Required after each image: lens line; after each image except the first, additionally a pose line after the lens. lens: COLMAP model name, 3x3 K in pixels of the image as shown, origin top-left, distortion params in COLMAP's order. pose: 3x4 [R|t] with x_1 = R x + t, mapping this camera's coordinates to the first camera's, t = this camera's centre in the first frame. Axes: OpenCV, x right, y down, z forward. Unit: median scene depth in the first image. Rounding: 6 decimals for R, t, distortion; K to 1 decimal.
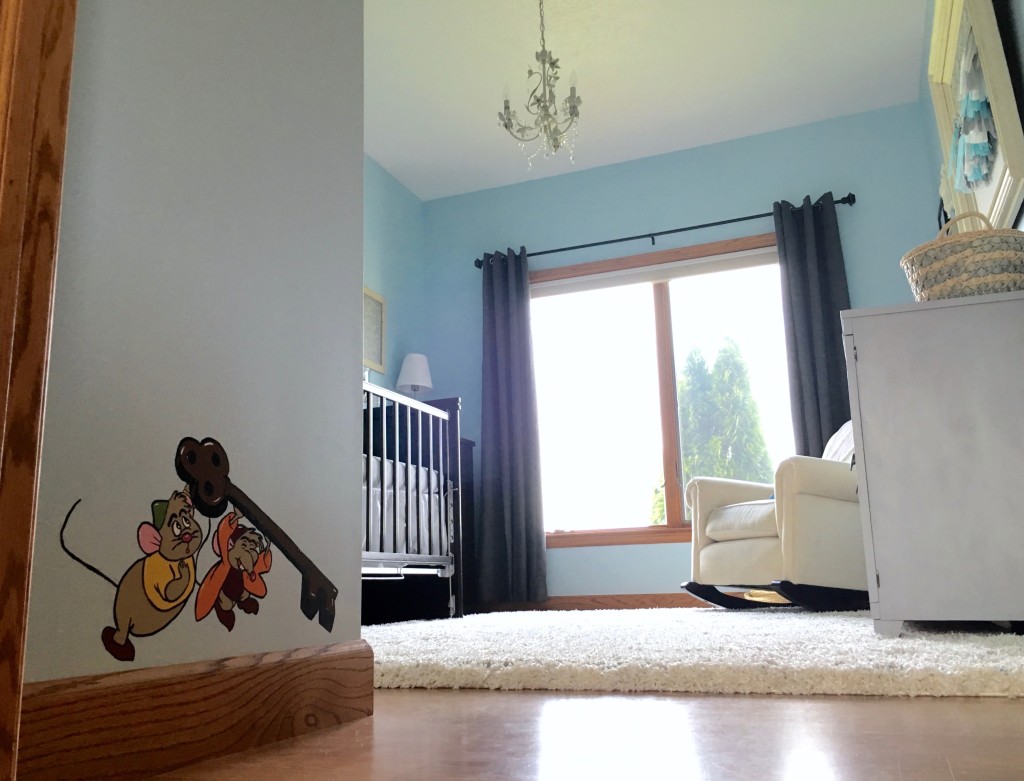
lens RADIAL K [[894.2, 0, 520.2], [0, 894.2, 388.1], [0, 0, 1]] dist [0.070274, -0.086455]
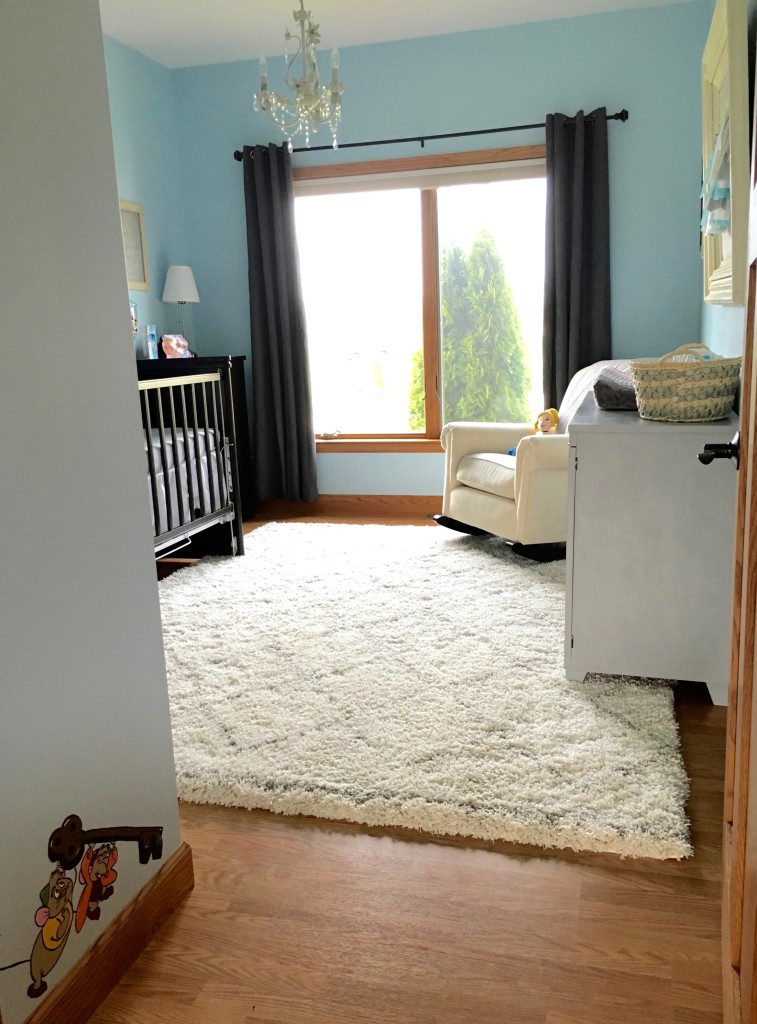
lens RADIAL K [[883.5, 0, 377.5], [0, 883.5, 516.5], [0, 0, 1]] dist [0.064823, -0.065169]
pose [[0.995543, -0.028642, 0.089853, 0.006341], [-0.010820, 0.911782, 0.410532, -0.289338], [-0.093685, -0.409675, 0.907408, -0.031438]]
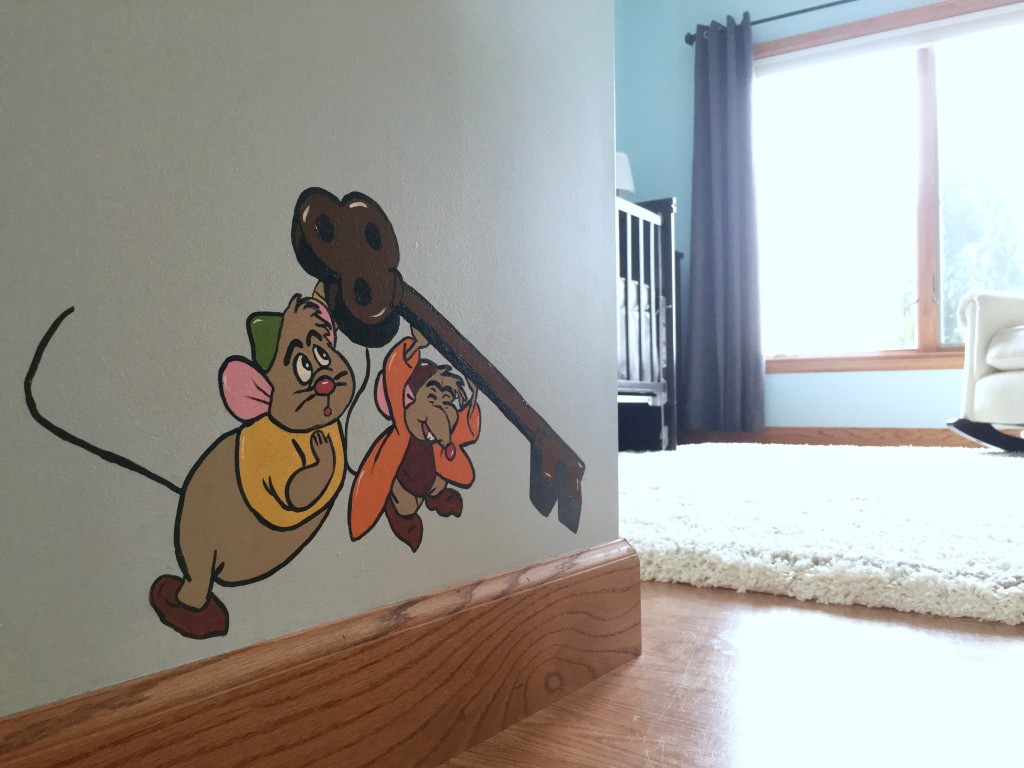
lens RADIAL K [[883.5, 0, 510.5], [0, 883.5, 382.6], [0, 0, 1]] dist [0.064823, -0.065169]
pose [[0.977526, 0.018540, -0.209999, -0.047247], [0.022664, 0.981110, 0.192118, 0.020467], [0.209594, -0.192560, 0.958640, 0.158865]]
